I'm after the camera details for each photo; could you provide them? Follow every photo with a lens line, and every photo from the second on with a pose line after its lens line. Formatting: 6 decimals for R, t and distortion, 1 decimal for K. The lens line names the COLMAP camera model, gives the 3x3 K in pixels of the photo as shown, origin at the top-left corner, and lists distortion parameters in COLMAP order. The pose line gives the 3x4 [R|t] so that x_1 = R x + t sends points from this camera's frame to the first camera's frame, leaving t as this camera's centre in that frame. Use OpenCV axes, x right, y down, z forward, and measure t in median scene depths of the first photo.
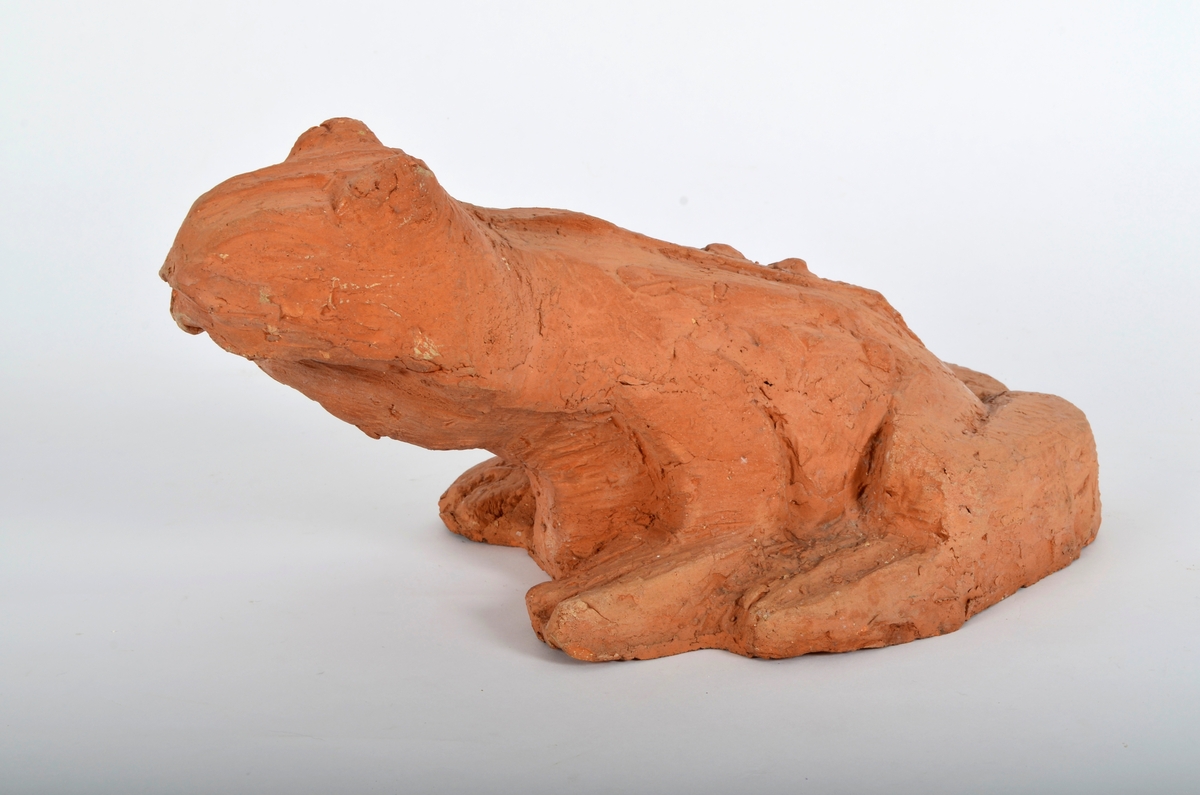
lens RADIAL K [[1797.6, 0, 600.0], [0, 1797.6, 397.0], [0, 0, 1]] dist [-0.016701, 0.000000]
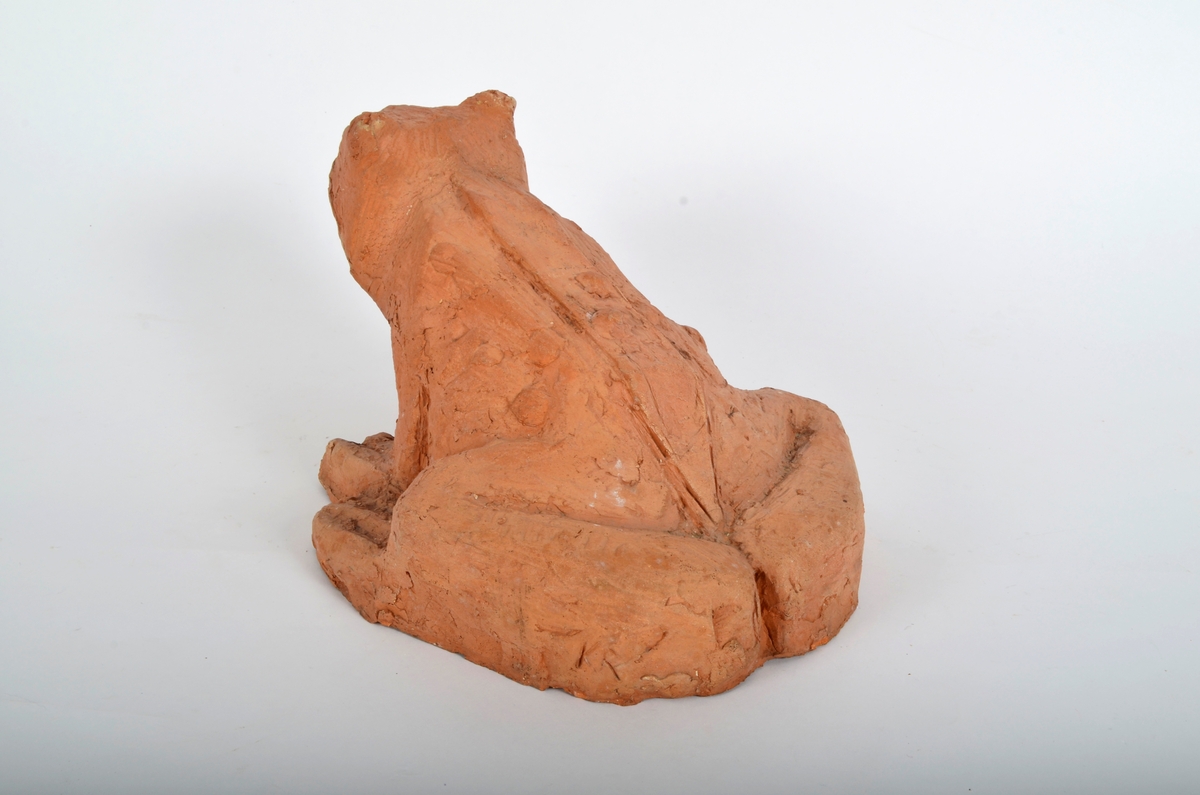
lens RADIAL K [[1249.8, 0, 599.4], [0, 1249.8, 399.4], [0, 0, 1]] dist [-0.010971, 0.000000]
pose [[0.189697, 0.414892, -0.889876, 0.862914], [-0.300287, 0.887420, 0.349734, -0.314751], [0.934796, 0.200875, 0.292927, 0.859583]]
